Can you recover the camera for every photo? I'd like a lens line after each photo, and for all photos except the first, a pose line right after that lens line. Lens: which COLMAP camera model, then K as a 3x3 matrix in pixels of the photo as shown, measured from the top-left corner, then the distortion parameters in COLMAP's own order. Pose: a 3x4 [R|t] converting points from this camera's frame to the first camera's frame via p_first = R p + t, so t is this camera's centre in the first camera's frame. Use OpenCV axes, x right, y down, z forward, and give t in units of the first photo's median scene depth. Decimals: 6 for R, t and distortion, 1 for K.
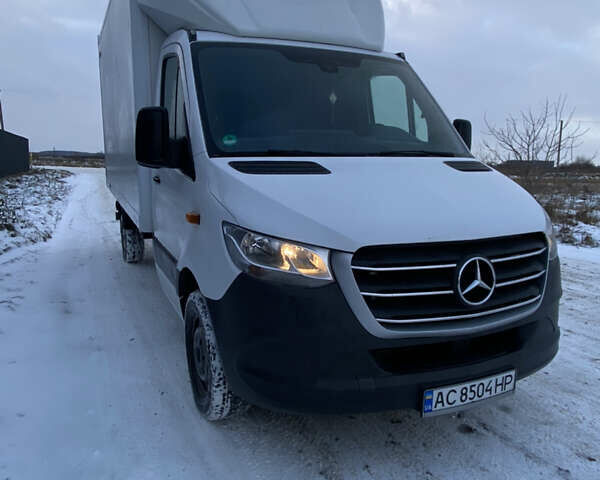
lens RADIAL K [[479.7, 0, 300.0], [0, 479.7, 240.0], [0, 0, 1]] dist [0.106153, -0.170238]
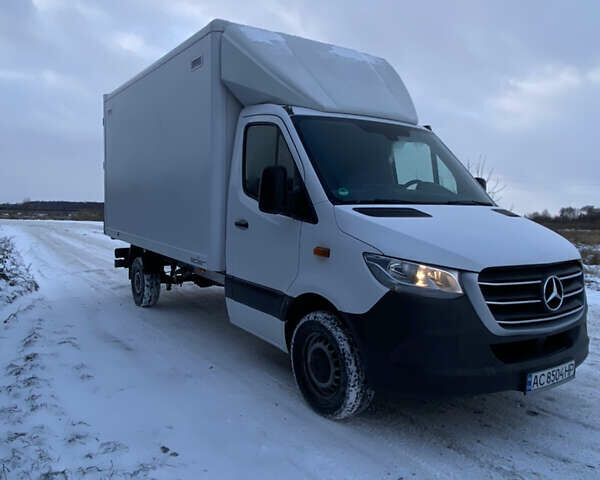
lens RADIAL K [[479.7, 0, 300.0], [0, 479.7, 240.0], [0, 0, 1]] dist [0.106153, -0.170238]
pose [[0.987694, -0.006372, 0.156271, -0.498325], [0.022893, 0.994298, -0.104148, 0.054581], [-0.154716, 0.106444, 0.982208, -0.240648]]
